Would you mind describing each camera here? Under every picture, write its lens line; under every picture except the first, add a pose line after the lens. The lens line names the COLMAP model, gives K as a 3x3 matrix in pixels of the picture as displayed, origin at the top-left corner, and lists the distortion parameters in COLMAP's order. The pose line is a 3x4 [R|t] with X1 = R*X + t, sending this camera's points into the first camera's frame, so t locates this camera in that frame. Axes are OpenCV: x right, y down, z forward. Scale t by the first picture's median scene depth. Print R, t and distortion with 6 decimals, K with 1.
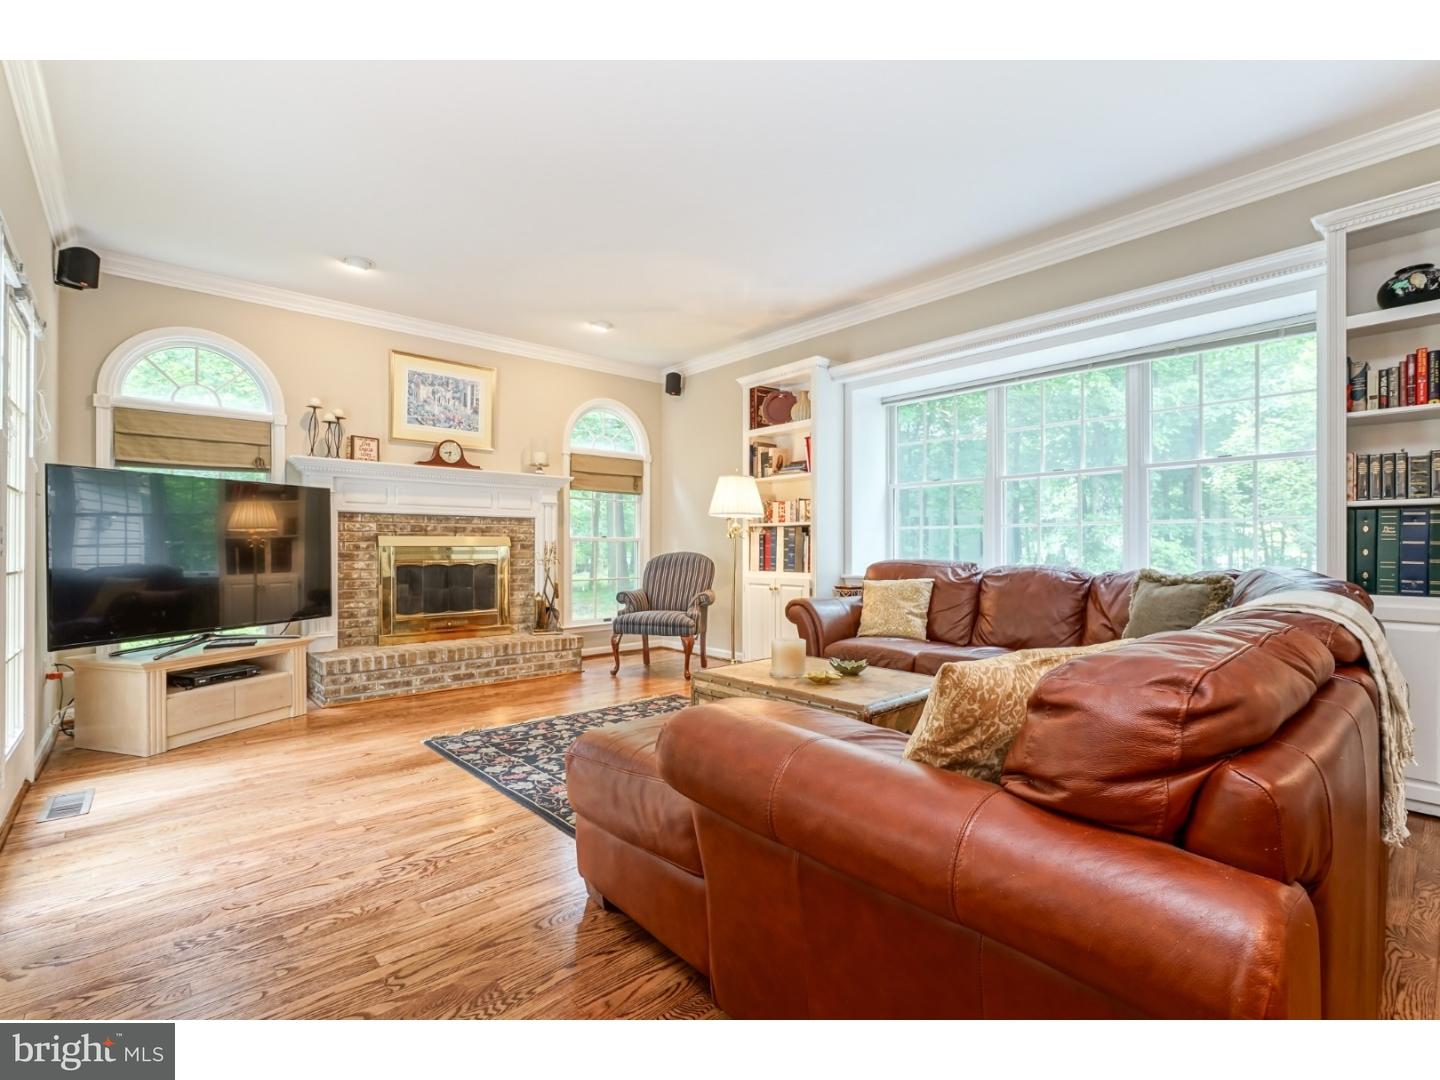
lens RADIAL K [[659.6, 0, 727.6], [0, 659.6, 548.9], [0, 0, 1]] dist [-0.005208, 0.001402]
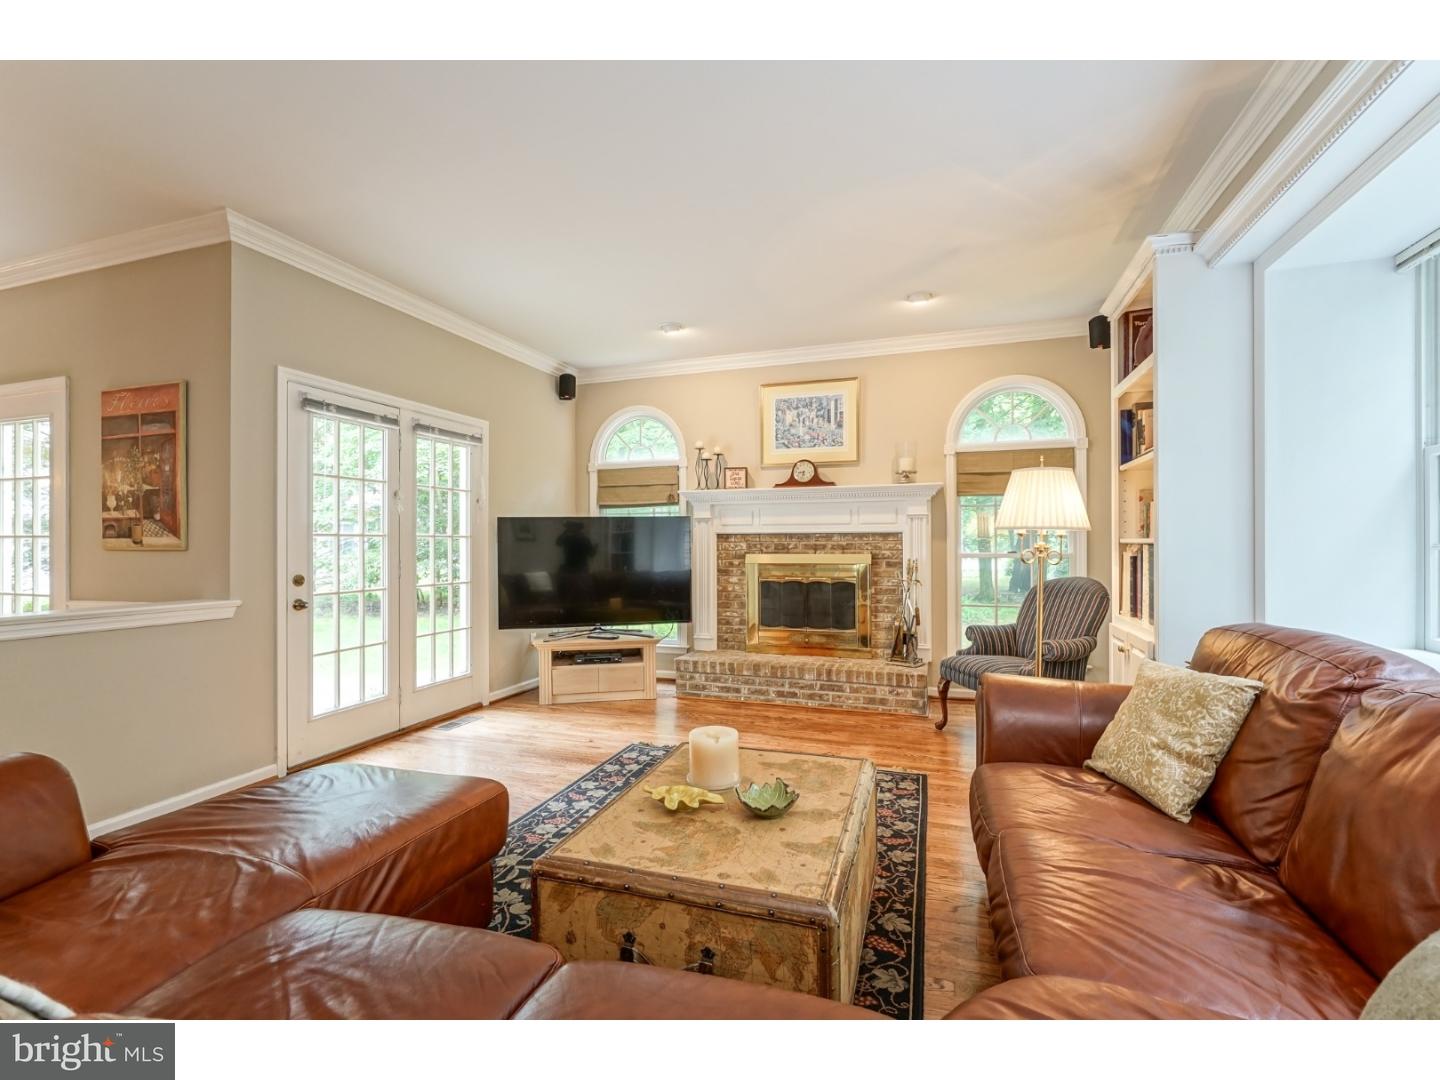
lens RADIAL K [[659.6, 0, 717.0], [0, 659.6, 546.3], [0, 0, 1]] dist [-0.005208, 0.001402]
pose [[0.488082, 0.001241, -0.872797, 0.429261], [0.001041, 0.999997, 0.002004, -0.035688], [0.872797, -0.001886, 0.488079, 0.409802]]
